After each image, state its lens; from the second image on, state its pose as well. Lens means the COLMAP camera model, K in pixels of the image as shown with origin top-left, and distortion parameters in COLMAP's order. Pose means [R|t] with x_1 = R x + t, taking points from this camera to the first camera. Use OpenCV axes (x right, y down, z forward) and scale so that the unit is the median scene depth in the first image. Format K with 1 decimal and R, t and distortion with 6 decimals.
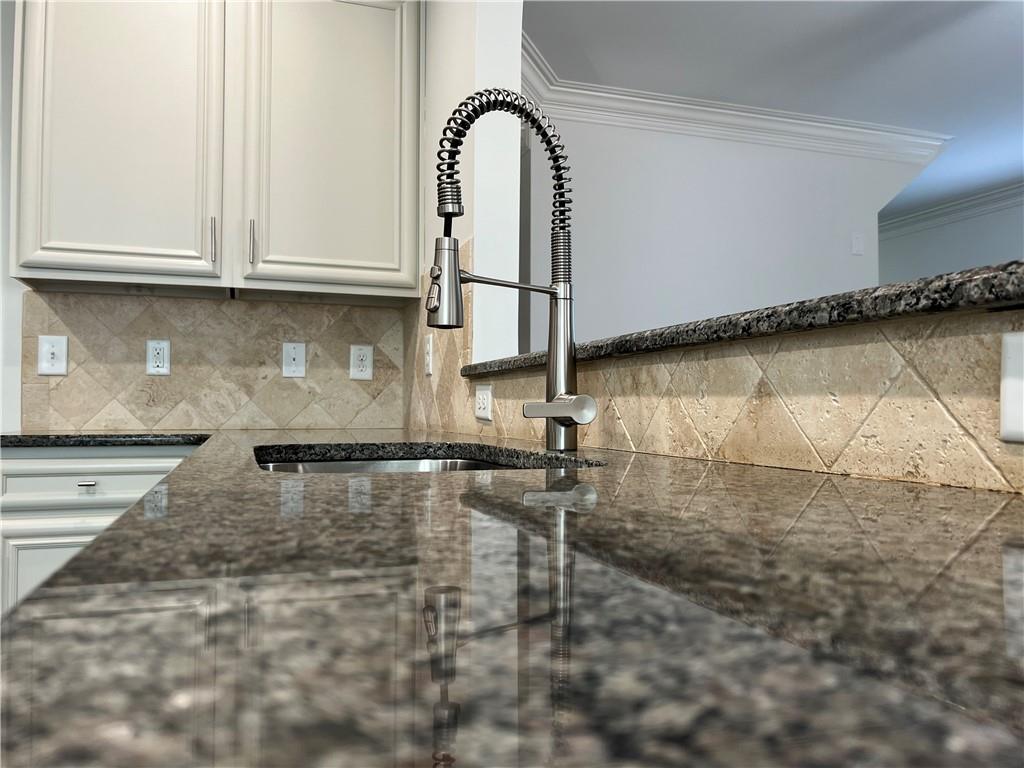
lens RADIAL K [[822.7, 0, 520.4], [0, 822.7, 390.1], [0, 0, 1]] dist [0.022004, 0.000399]
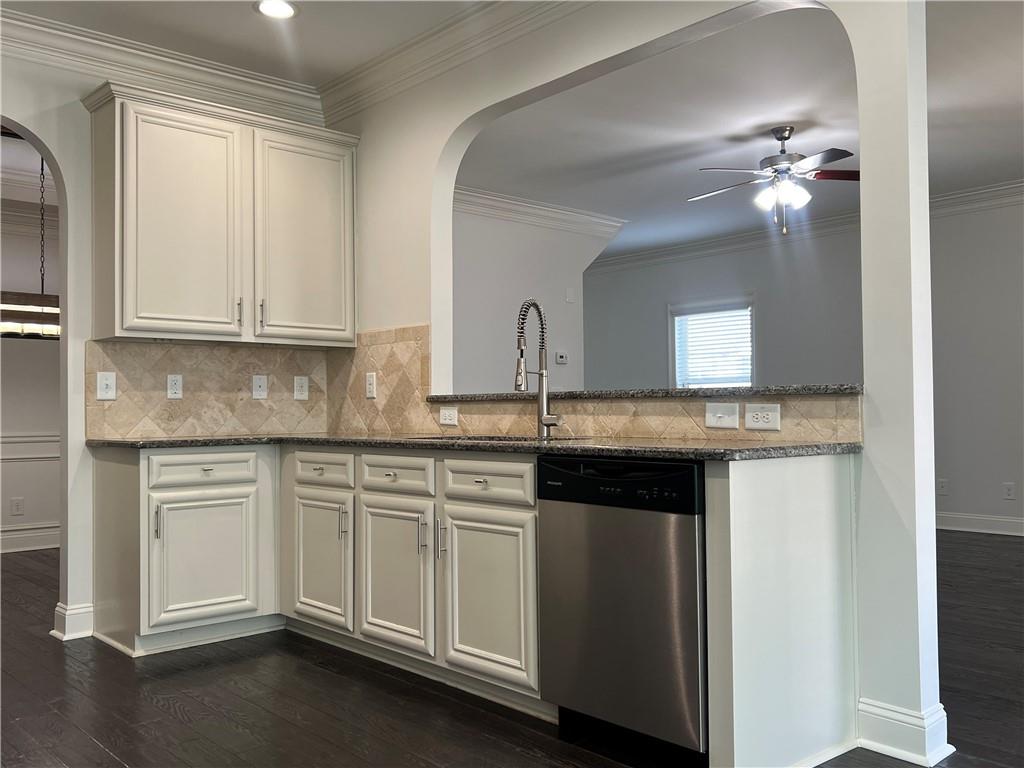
lens RADIAL K [[915.0, 0, 533.3], [0, 915.0, 381.8], [0, 0, 1]] dist [0.071497, -0.077466]
pose [[0.913002, 0.000854, 0.407954, -0.528149], [0.002436, 0.999969, -0.007545, -0.034463], [-0.407948, 0.007883, 0.912971, -0.724338]]
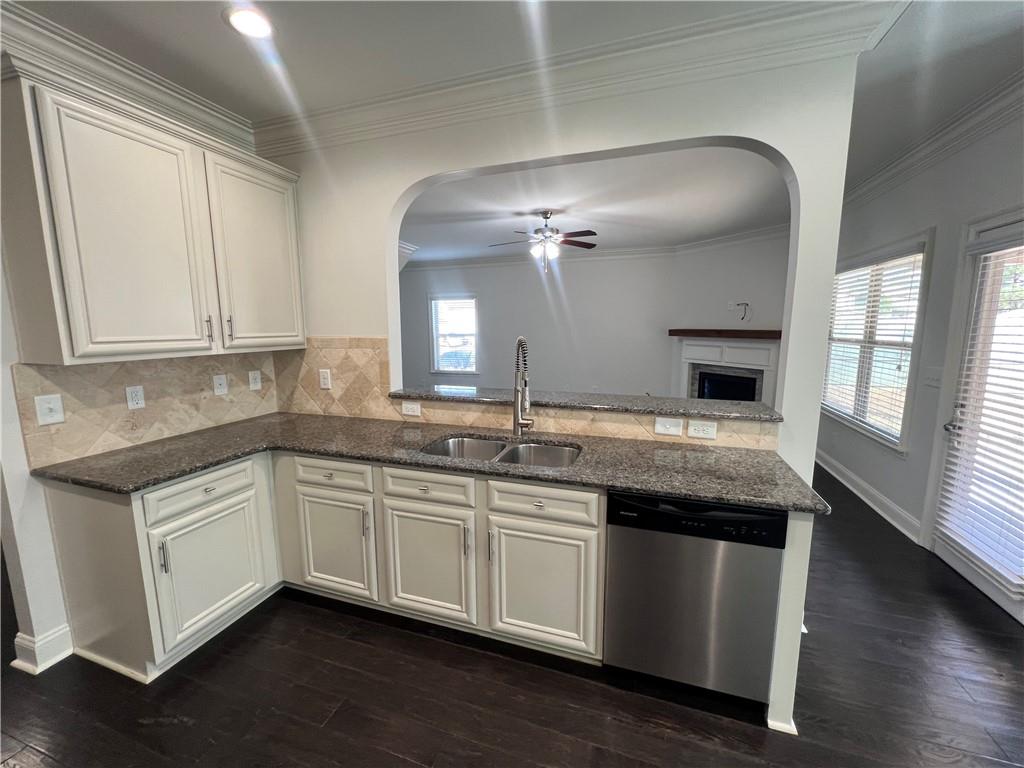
lens RADIAL K [[406.6, 0, 518.7], [0, 406.6, 380.4], [0, 0, 1]] dist [-0.002996, 0.001953]
pose [[0.596440, -0.111530, 0.794871, -0.612006], [-0.016294, 0.988413, 0.150912, -0.195570], [-0.802492, -0.102962, 0.587712, 0.003696]]
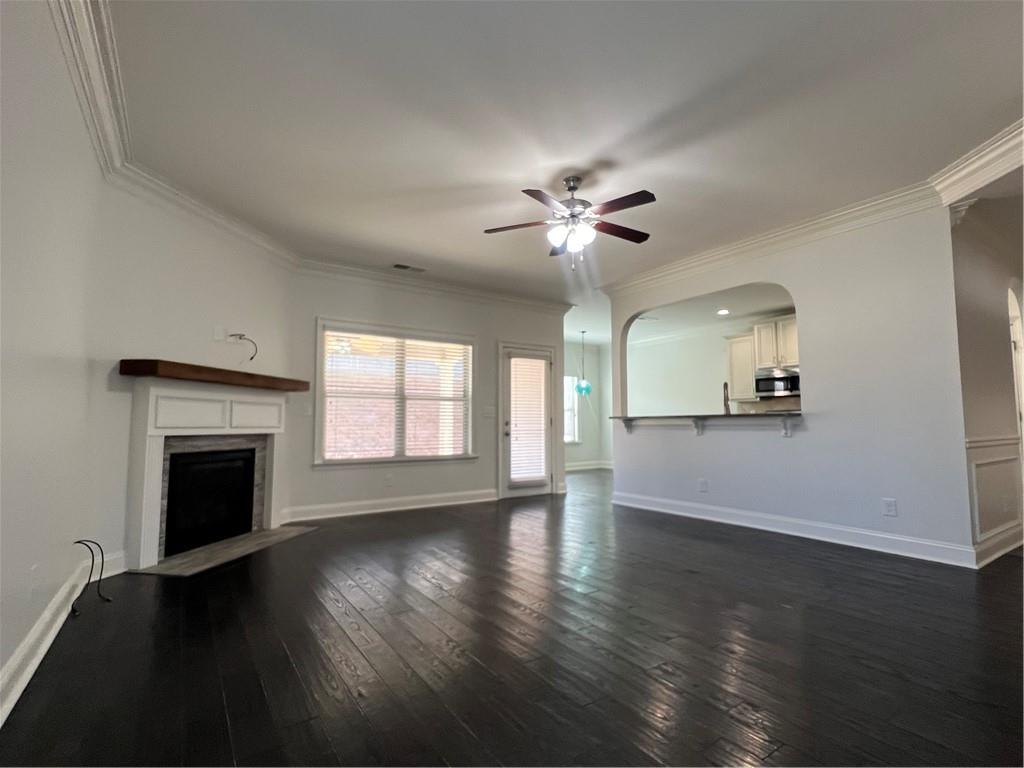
lens RADIAL K [[494.1, 0, 512.1], [0, 494.1, 385.5], [0, 0, 1]] dist [0.004245, 0.000404]
pose [[-0.963210, -0.020086, -0.267998, 1.347262], [0.007392, 0.994846, -0.101128, 0.049723], [0.268648, -0.099388, -0.958097, 2.122785]]
